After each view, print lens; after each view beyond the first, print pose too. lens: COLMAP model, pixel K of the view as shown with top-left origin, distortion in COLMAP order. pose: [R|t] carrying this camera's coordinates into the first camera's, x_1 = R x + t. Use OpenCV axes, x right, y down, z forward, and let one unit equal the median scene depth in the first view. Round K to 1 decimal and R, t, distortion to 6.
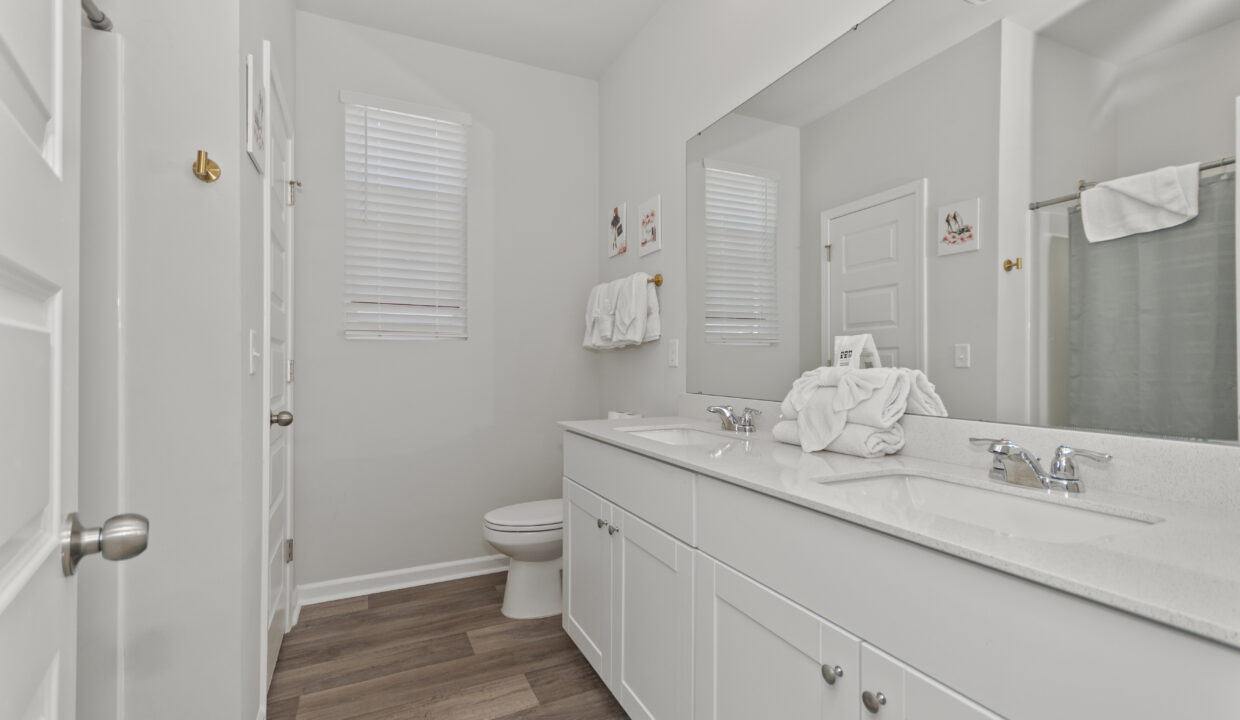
lens RADIAL K [[538.5, 0, 619.3], [0, 538.5, 367.0], [0, 0, 1]] dist [-0.000995, -0.000112]
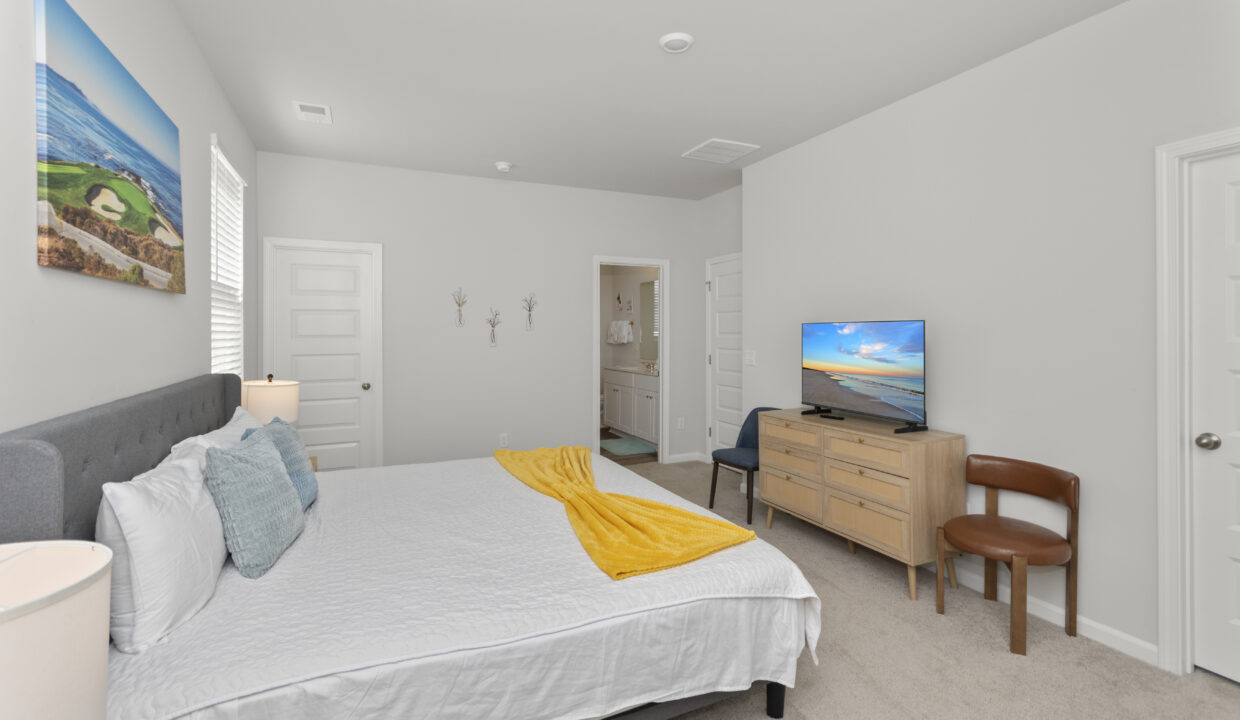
lens RADIAL K [[551.4, 0, 619.2], [0, 551.4, 330.6], [0, 0, 1]] dist [0.000367, 0.000354]
pose [[0.999974, -0.002230, -0.006886, 0.018744], [0.002214, 0.999995, -0.002275, -0.106913], [0.006891, 0.002259, 0.999974, -2.168965]]
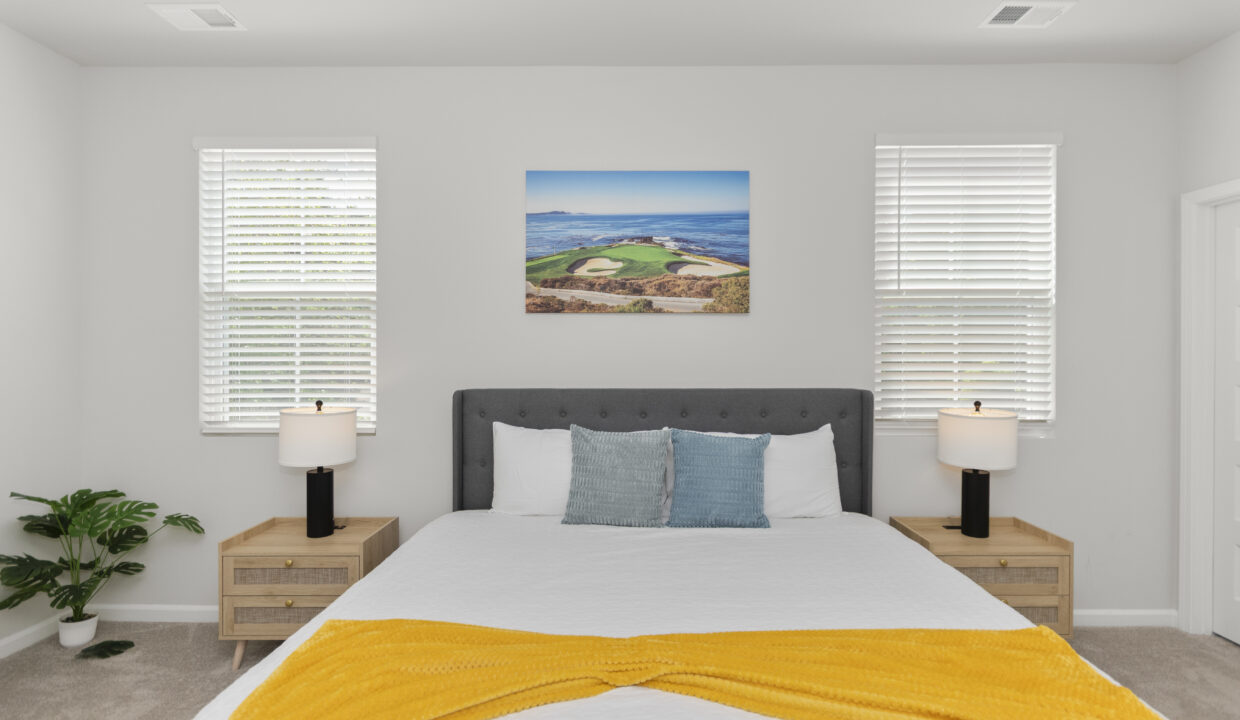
lens RADIAL K [[602.0, 0, 620.0], [0, 602.0, 360.0], [0, 0, 1]] dist [-0.000864, -0.000077]
pose [[-0.434979, 0.003299, -0.900434, 0.440046], [-0.001916, 0.999988, 0.004590, -0.085445], [0.900438, 0.003721, -0.434968, -0.972188]]
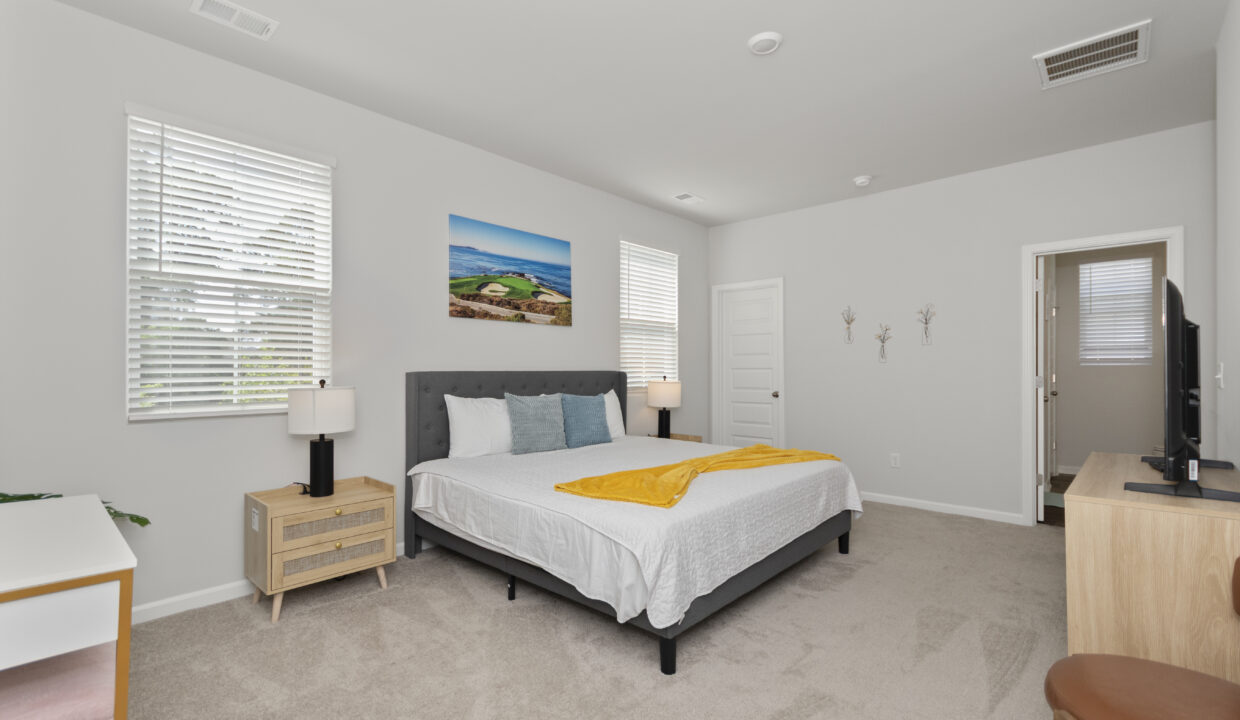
lens RADIAL K [[538.5, 0, 619.3], [0, 538.5, 367.0], [0, 0, 1]] dist [-0.000995, -0.000112]
pose [[0.370783, -0.004841, -0.928707, 0.976651], [-0.000487, 0.999985, -0.005407, -0.028435], [0.928719, 0.002457, 0.370776, -1.759658]]
